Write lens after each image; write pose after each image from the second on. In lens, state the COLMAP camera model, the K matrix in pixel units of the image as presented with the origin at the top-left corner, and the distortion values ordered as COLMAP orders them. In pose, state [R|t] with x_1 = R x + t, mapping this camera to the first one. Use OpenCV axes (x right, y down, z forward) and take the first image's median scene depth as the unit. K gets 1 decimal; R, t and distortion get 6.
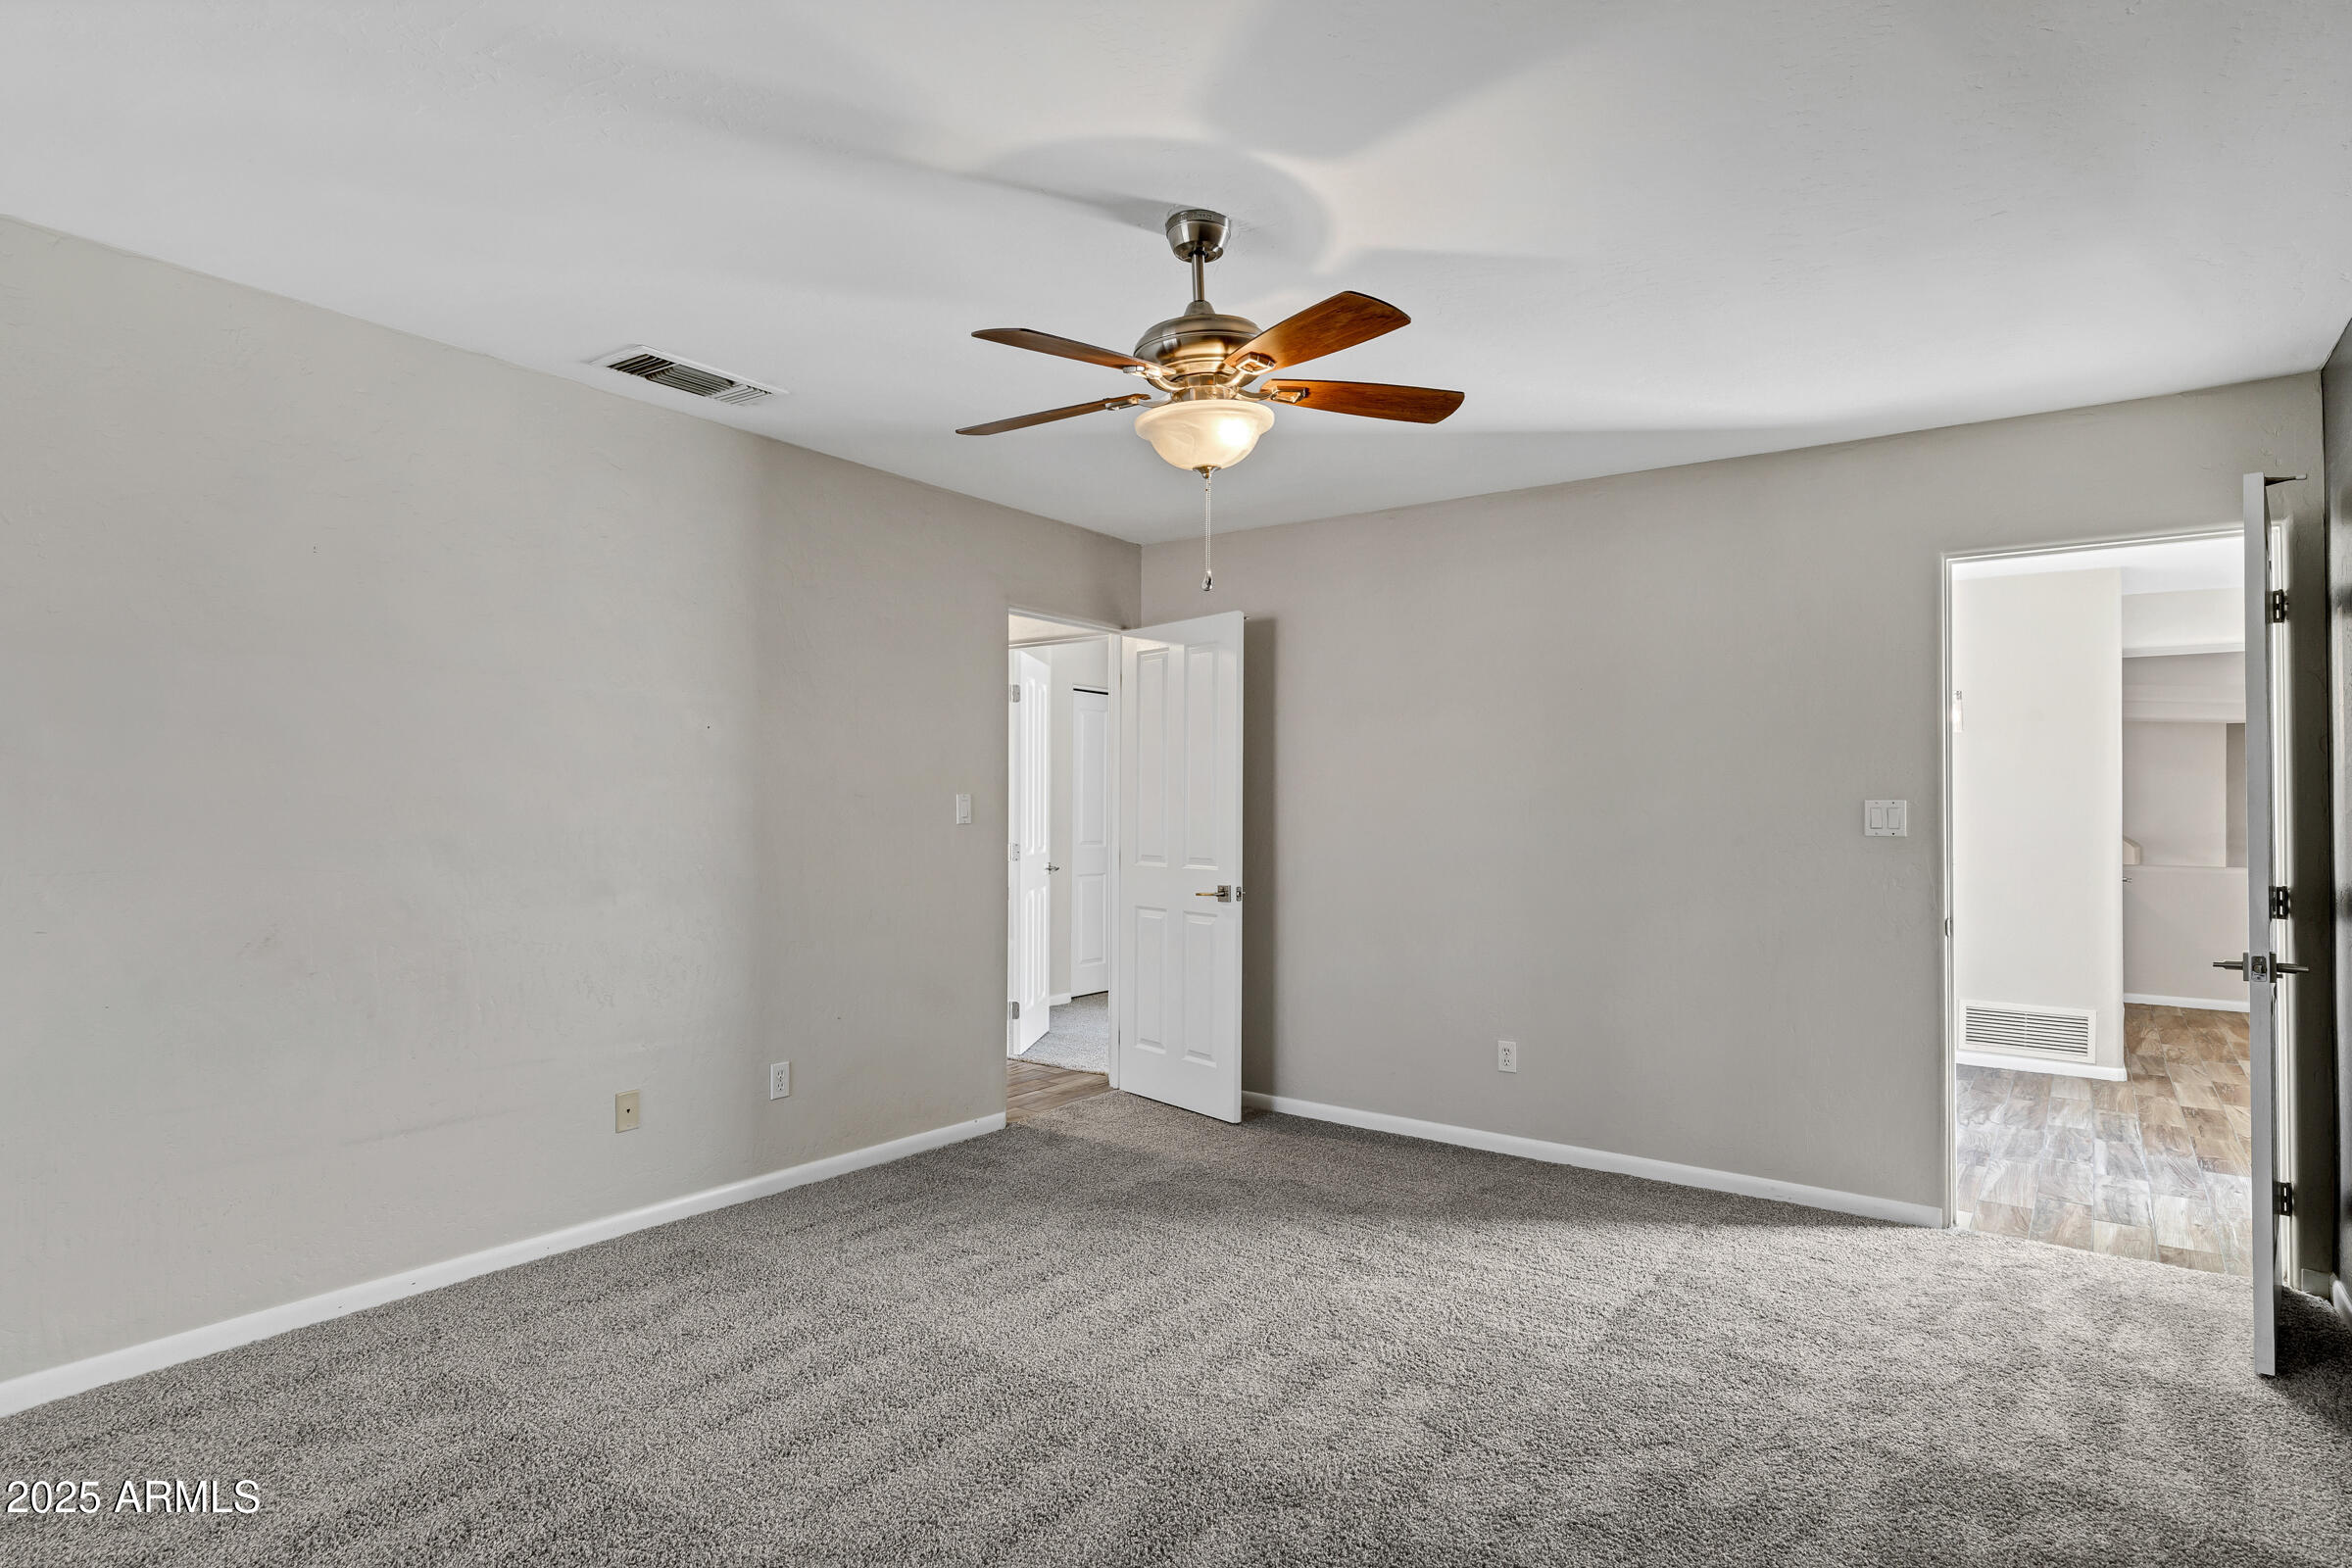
lens RADIAL K [[1276.9, 0, 1182.2], [0, 1276.9, 779.5], [0, 0, 1]] dist [0.013730, 0.001436]
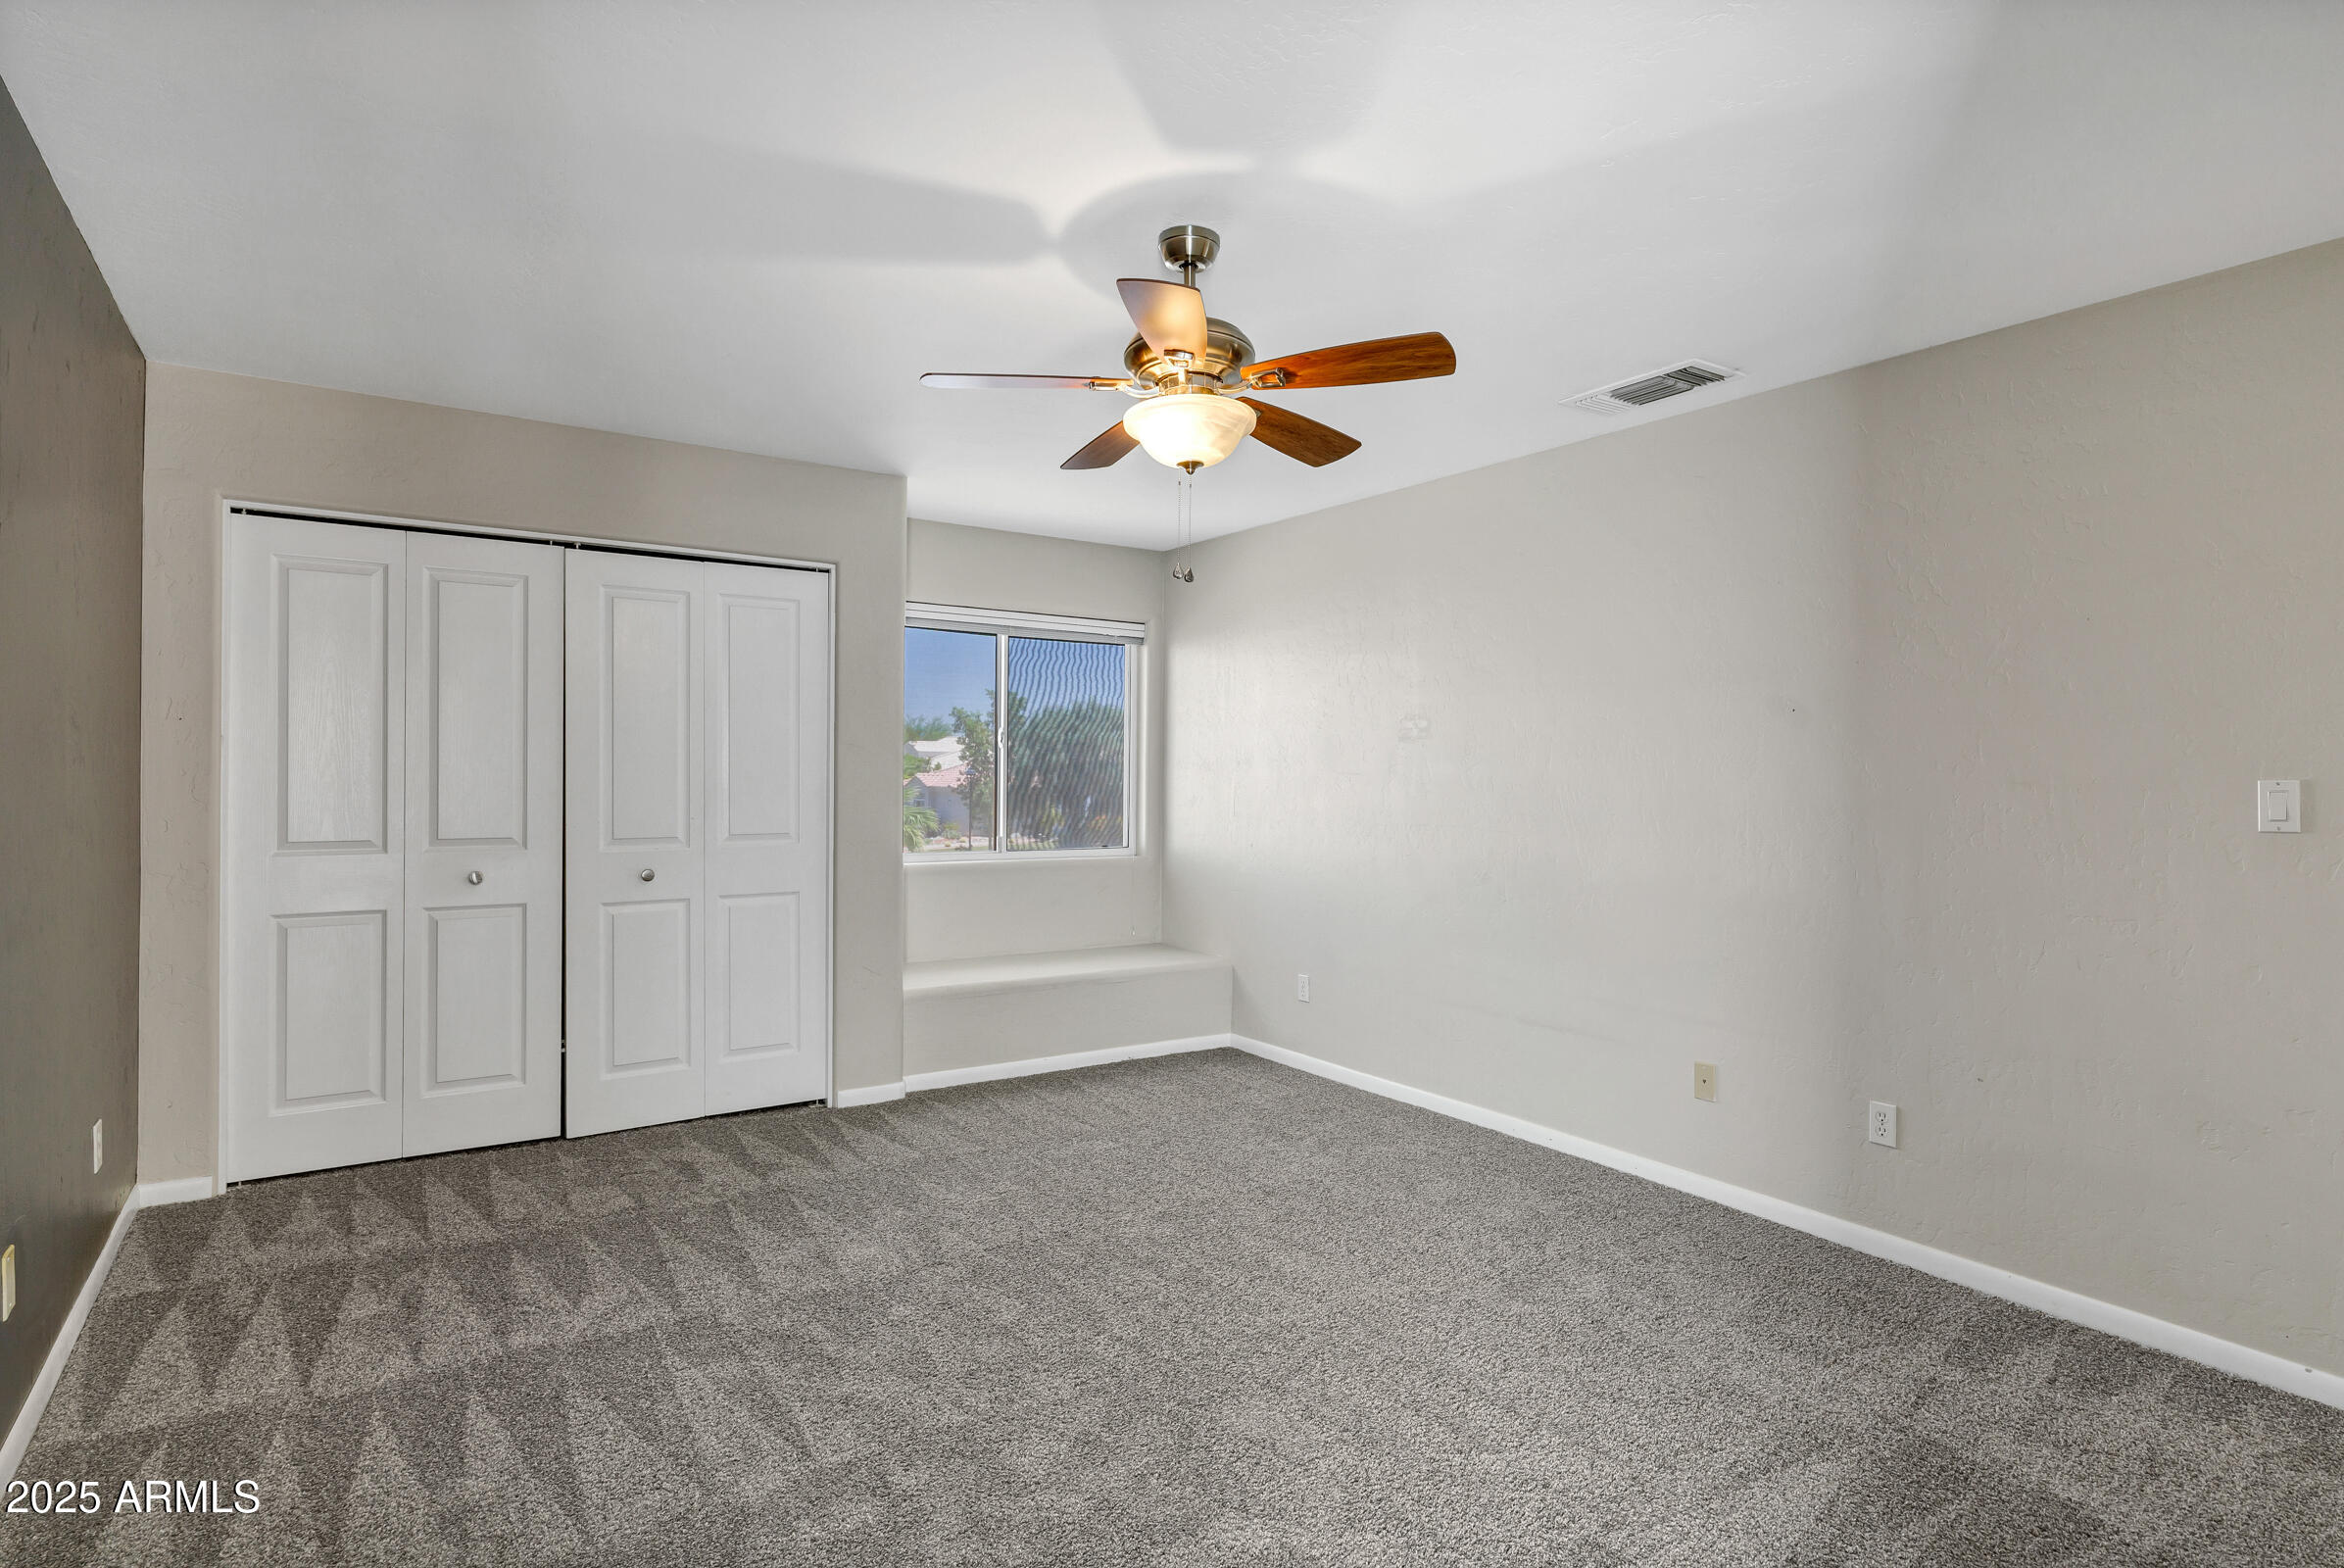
lens RADIAL K [[1272.6, 0, 1175.9], [0, 1272.6, 780.0], [0, 0, 1]] dist [0.013730, 0.001436]
pose [[-0.355288, -0.012905, -0.934668, 0.707165], [-0.002963, 0.999915, -0.012679, 0.024152], [0.934752, -0.001736, -0.355296, 0.961401]]
